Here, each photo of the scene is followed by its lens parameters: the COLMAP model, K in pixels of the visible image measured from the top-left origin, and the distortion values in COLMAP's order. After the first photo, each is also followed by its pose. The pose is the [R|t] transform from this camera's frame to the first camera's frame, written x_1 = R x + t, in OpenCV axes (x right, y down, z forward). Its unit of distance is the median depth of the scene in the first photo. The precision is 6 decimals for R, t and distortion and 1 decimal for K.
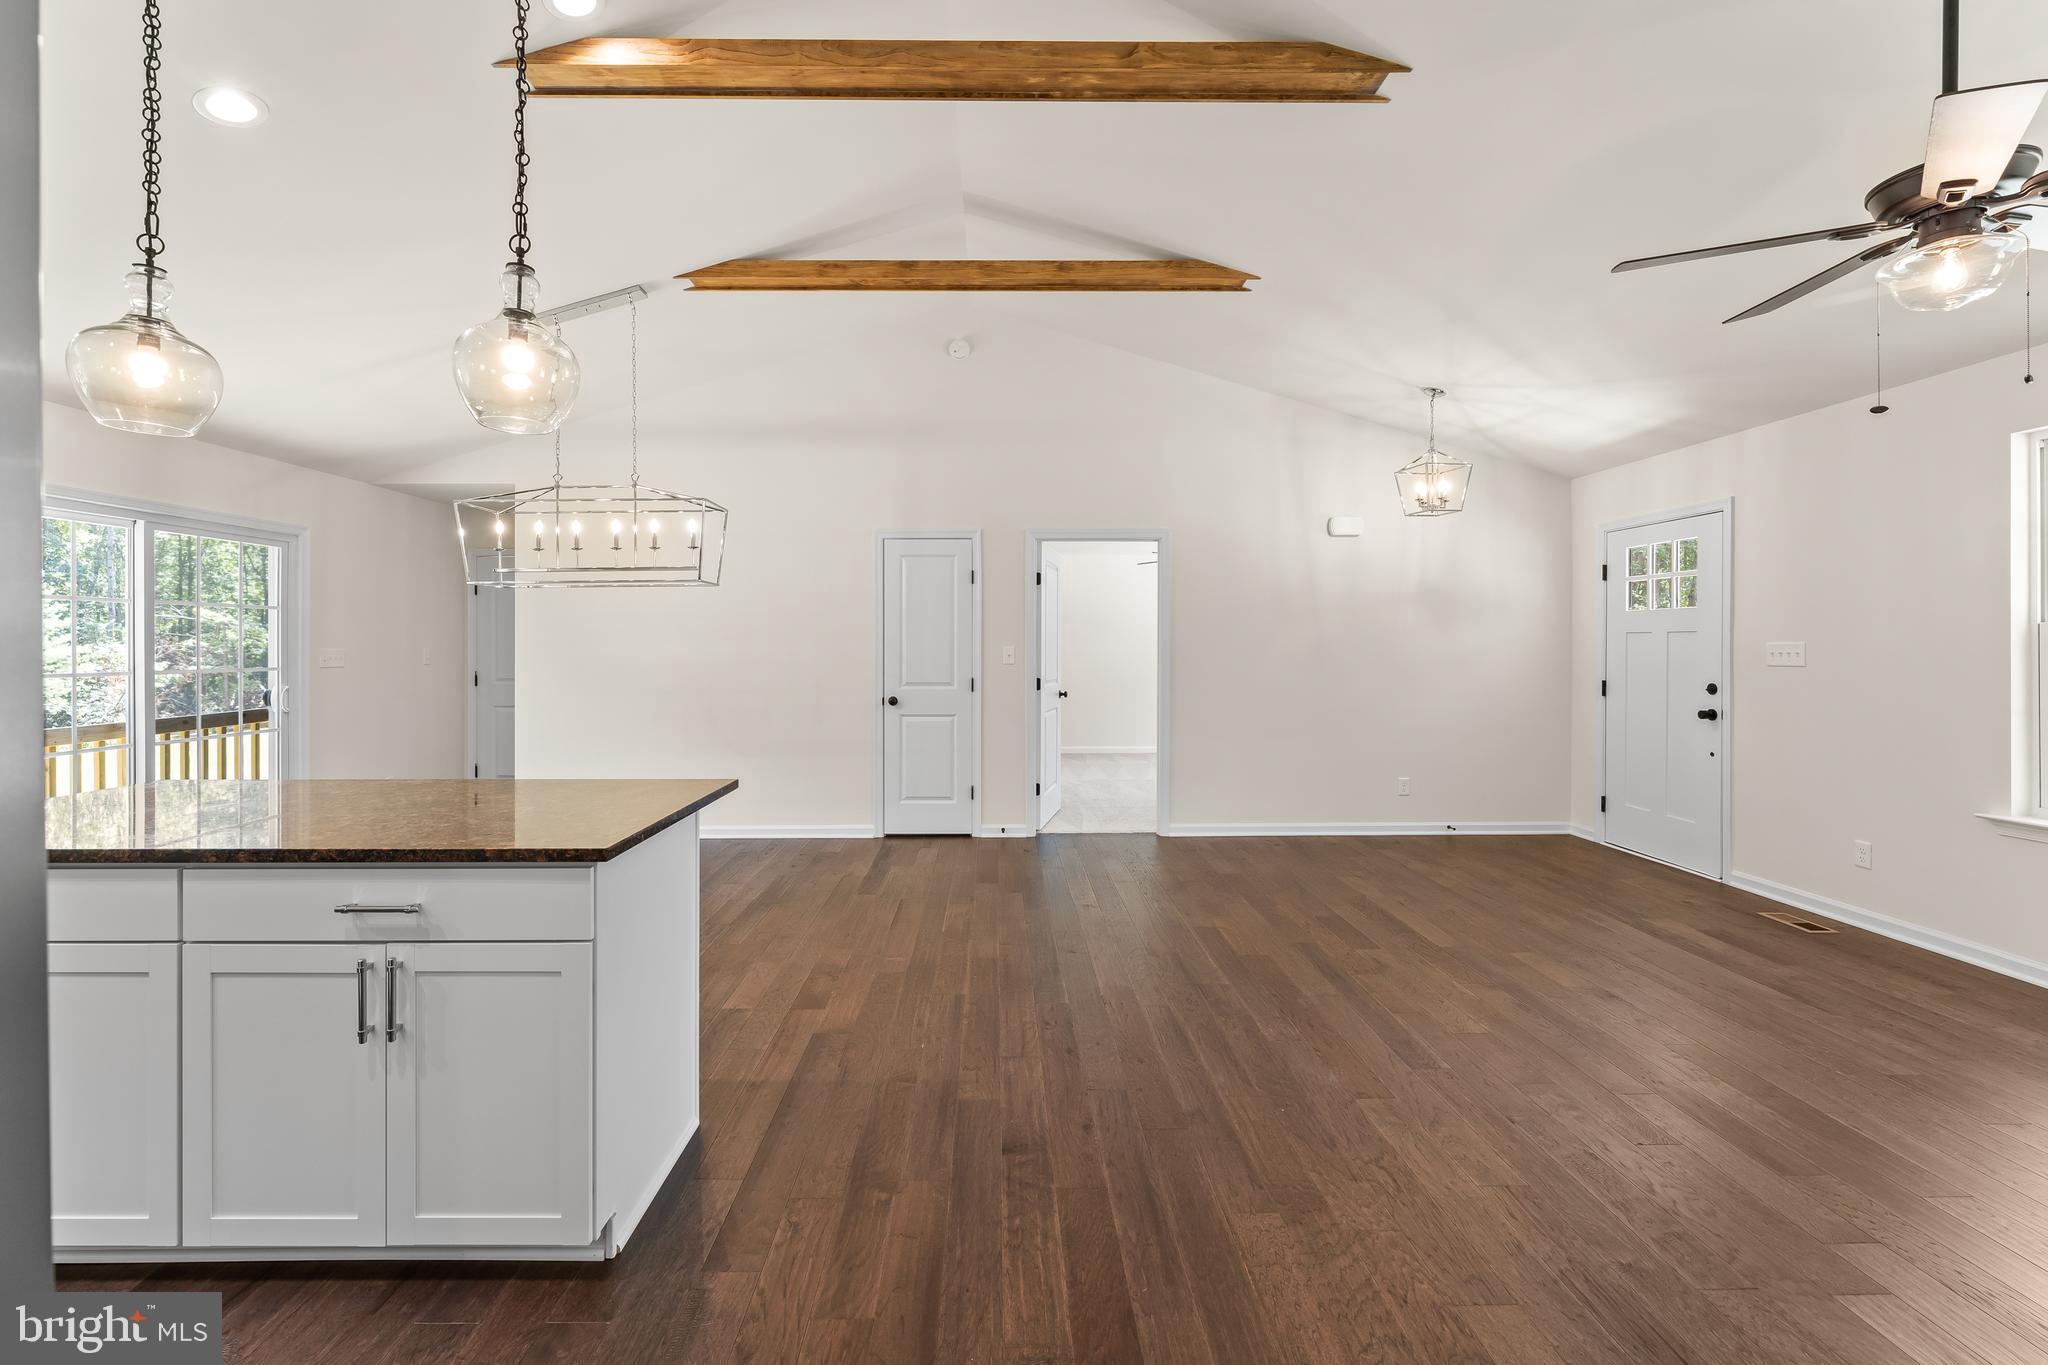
lens RADIAL K [[868.5, 0, 1003.8], [0, 868.5, 644.6], [0, 0, 1]] dist [-0.000357, -0.000115]
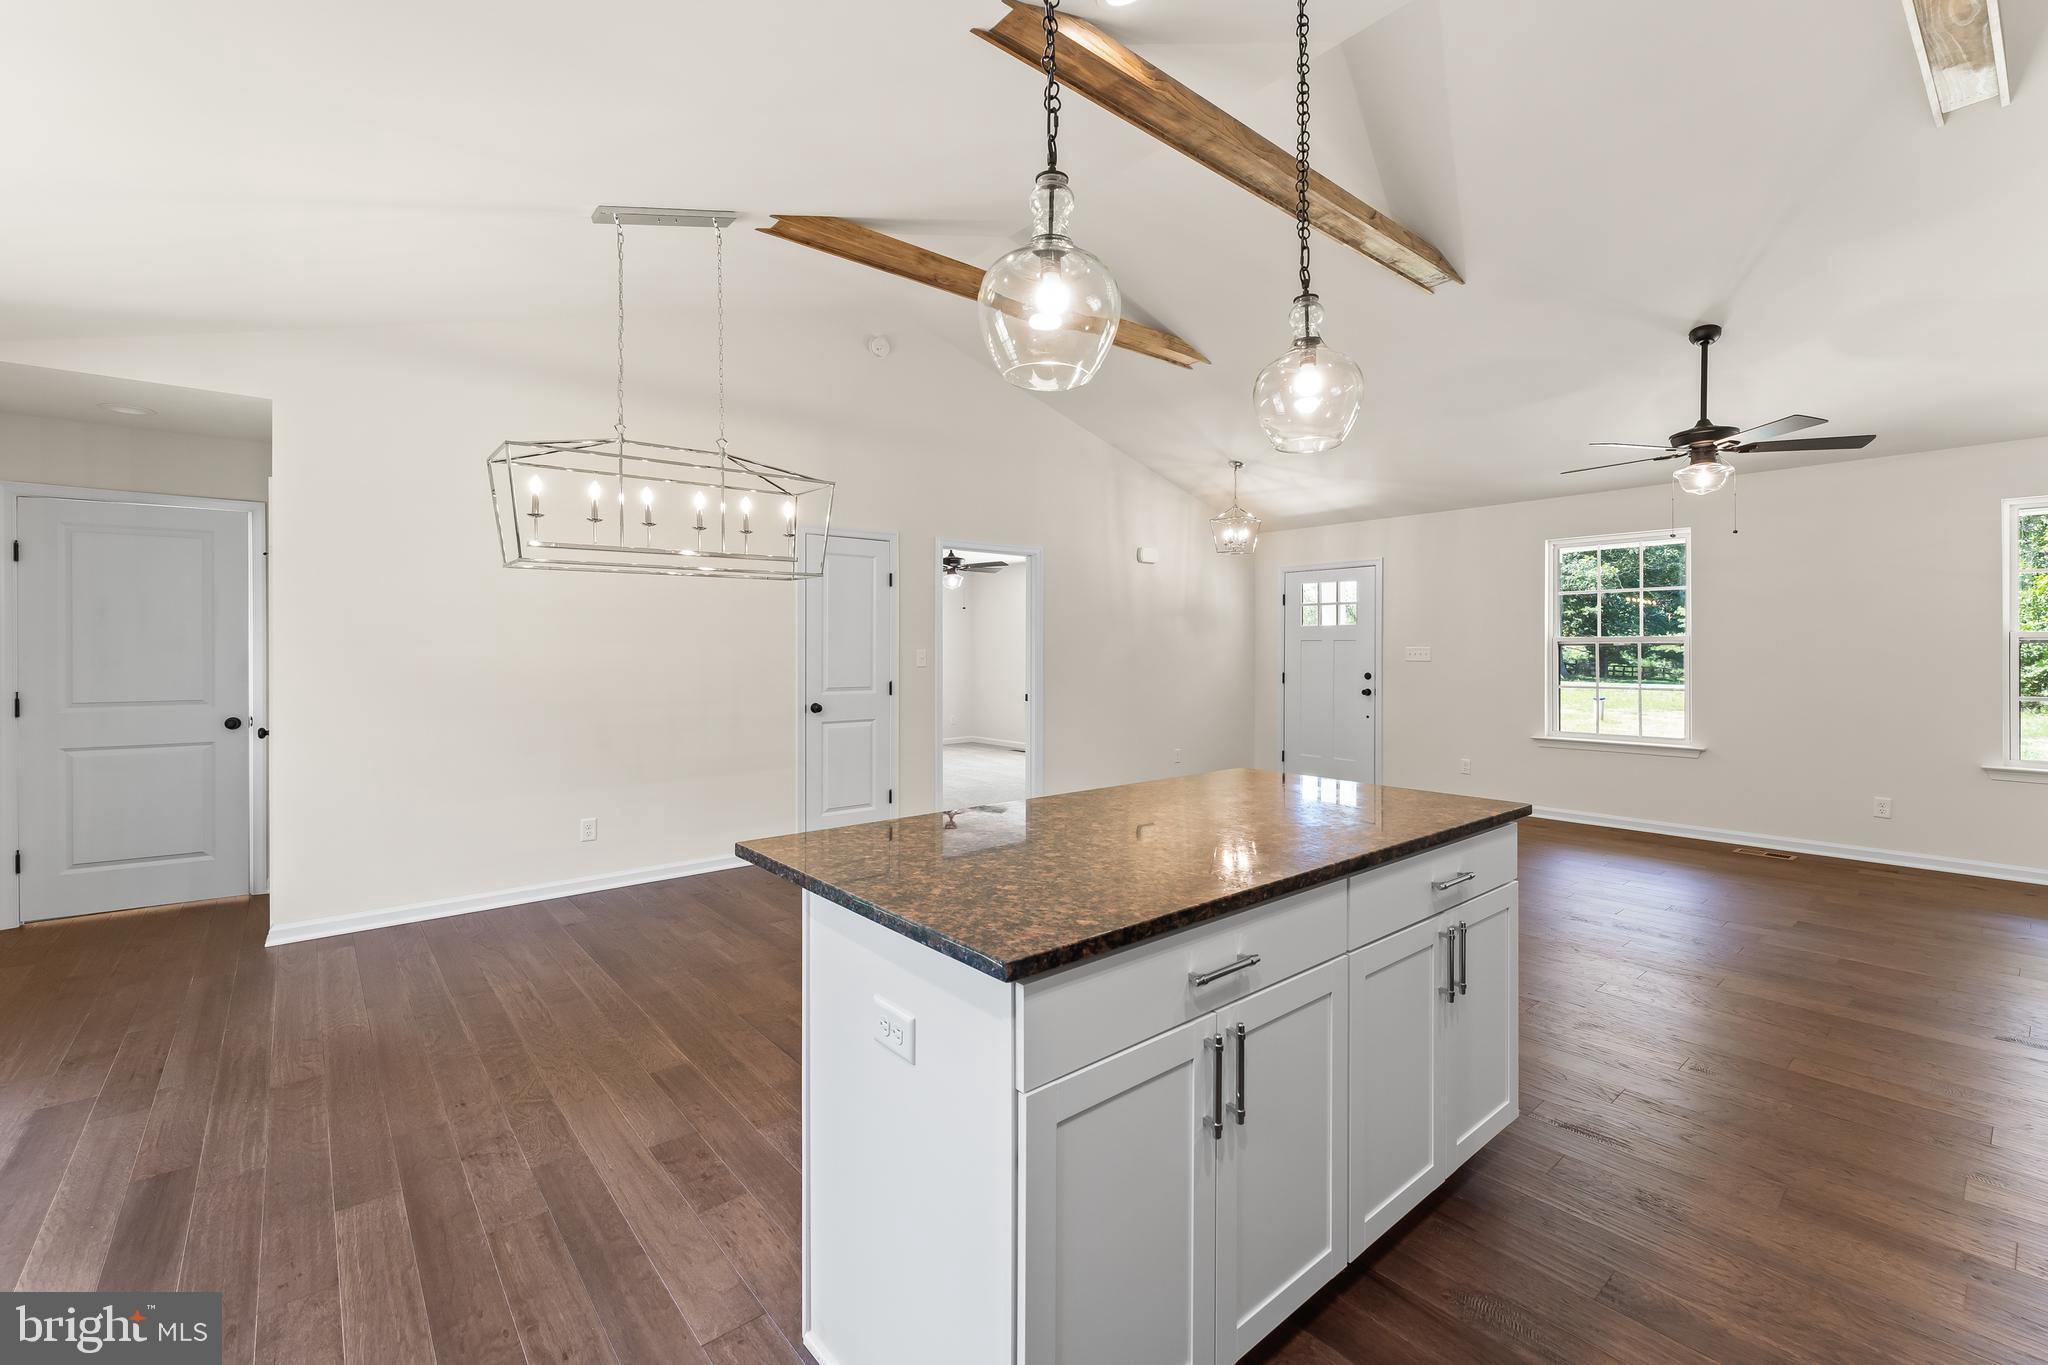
lens RADIAL K [[861.6, 0, 1040.8], [0, 861.6, 654.2], [0, 0, 1]] dist [0.016980, -0.000037]
pose [[0.763100, -0.003316, 0.646272, -0.727461], [-0.001398, 0.999976, 0.006782, 0.000257], [-0.646279, -0.006079, 0.763077, 0.180470]]
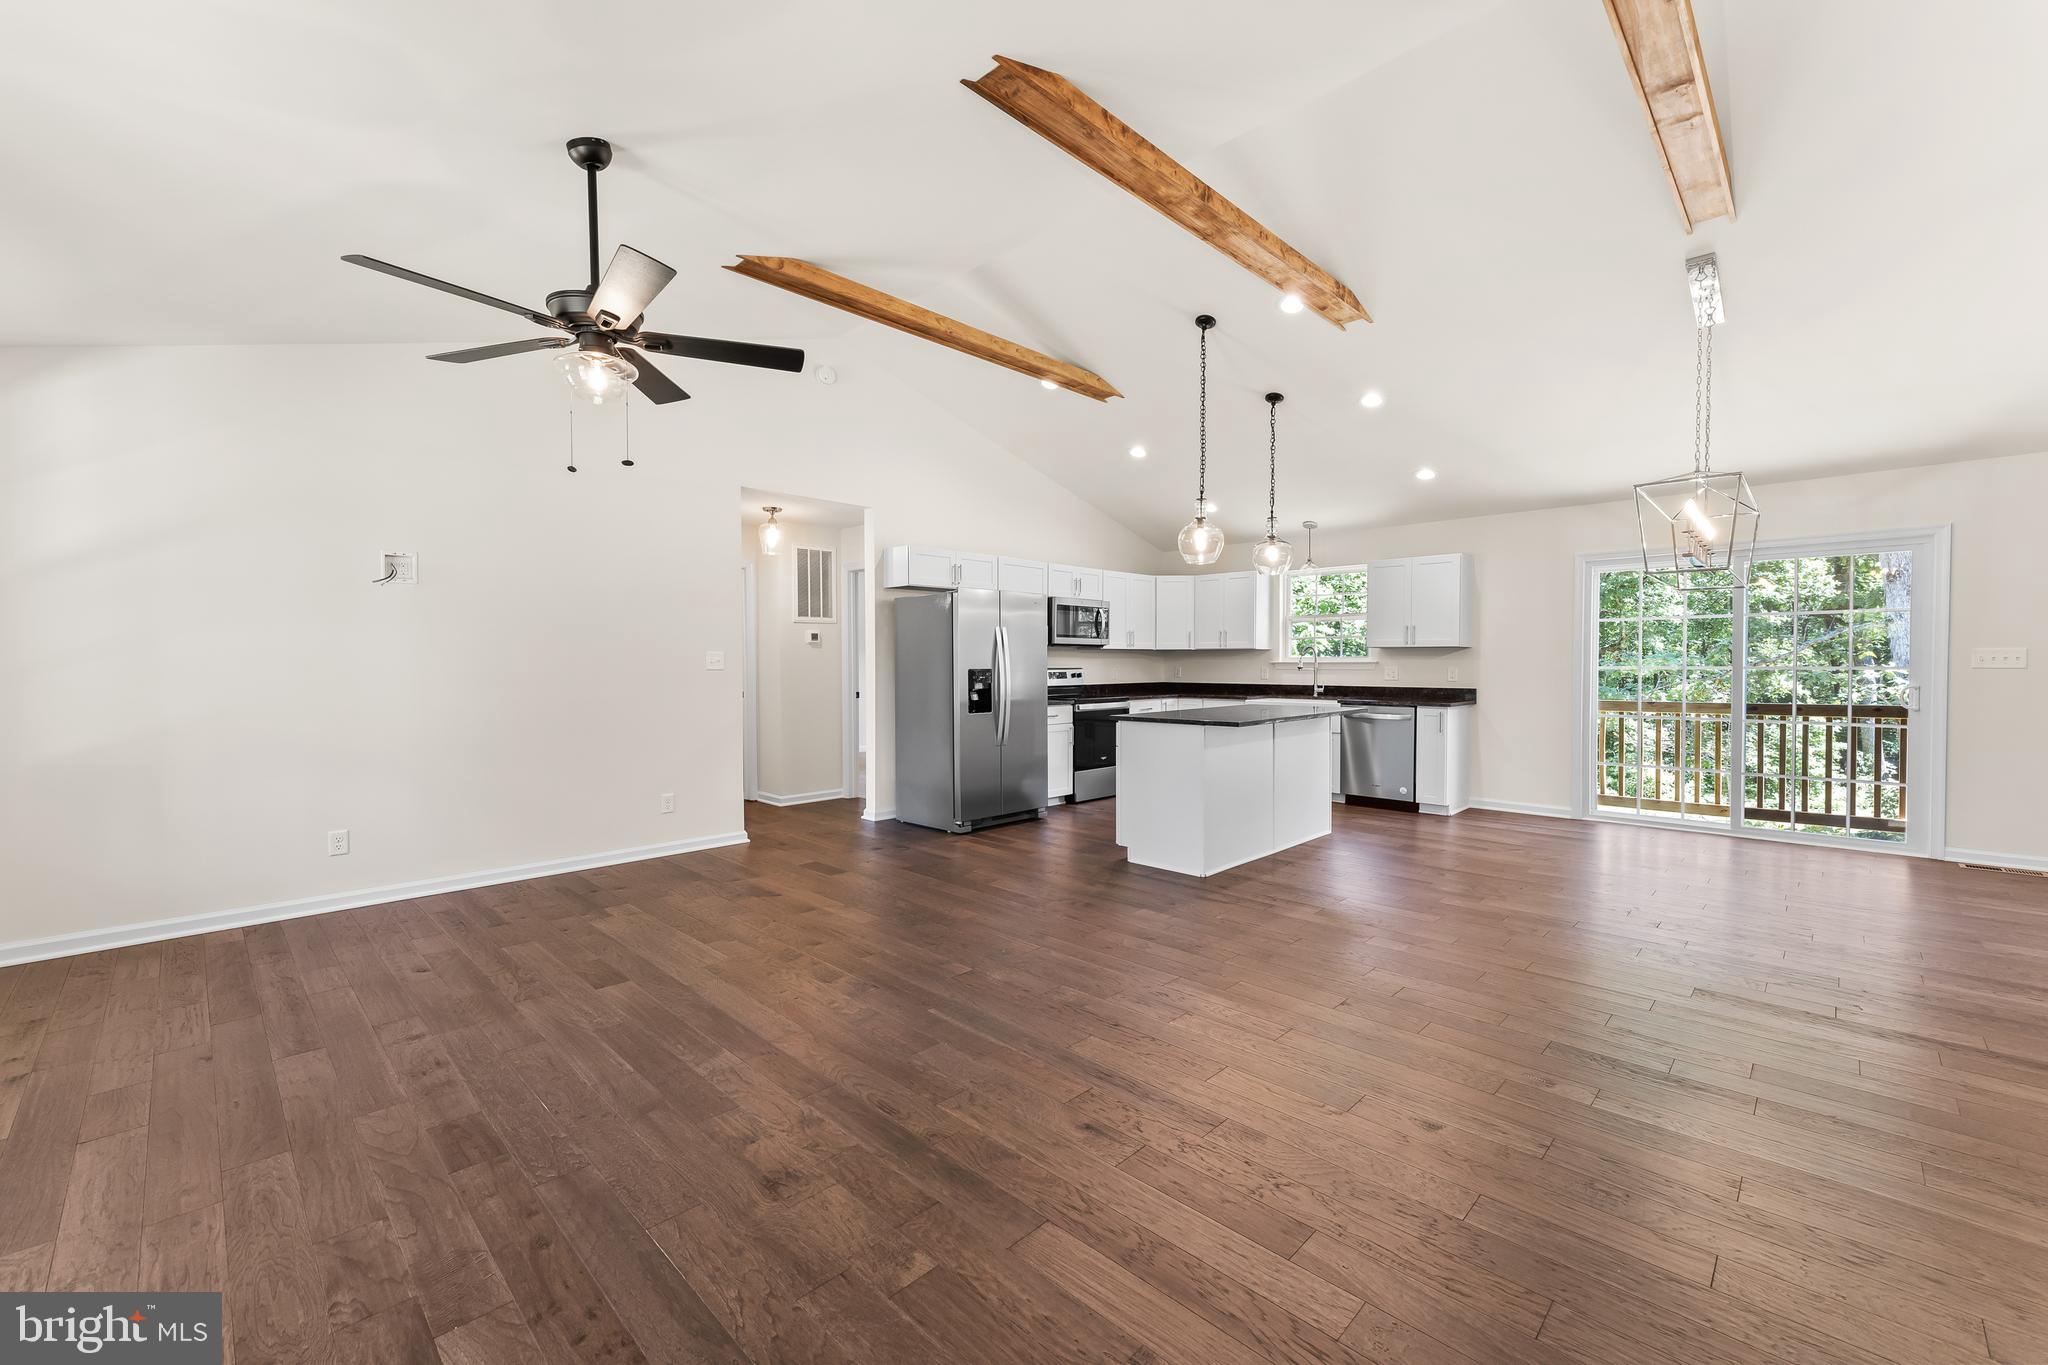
lens RADIAL K [[823.2, 0, 1025.6], [0, 823.2, 675.5], [0, 0, 1]] dist [0.000776, -0.000690]
pose [[-0.708804, 0.014658, -0.705253, 0.703119], [0.006473, 0.999877, 0.014276, 0.018122], [0.705376, 0.005554, -0.708812, 1.105059]]
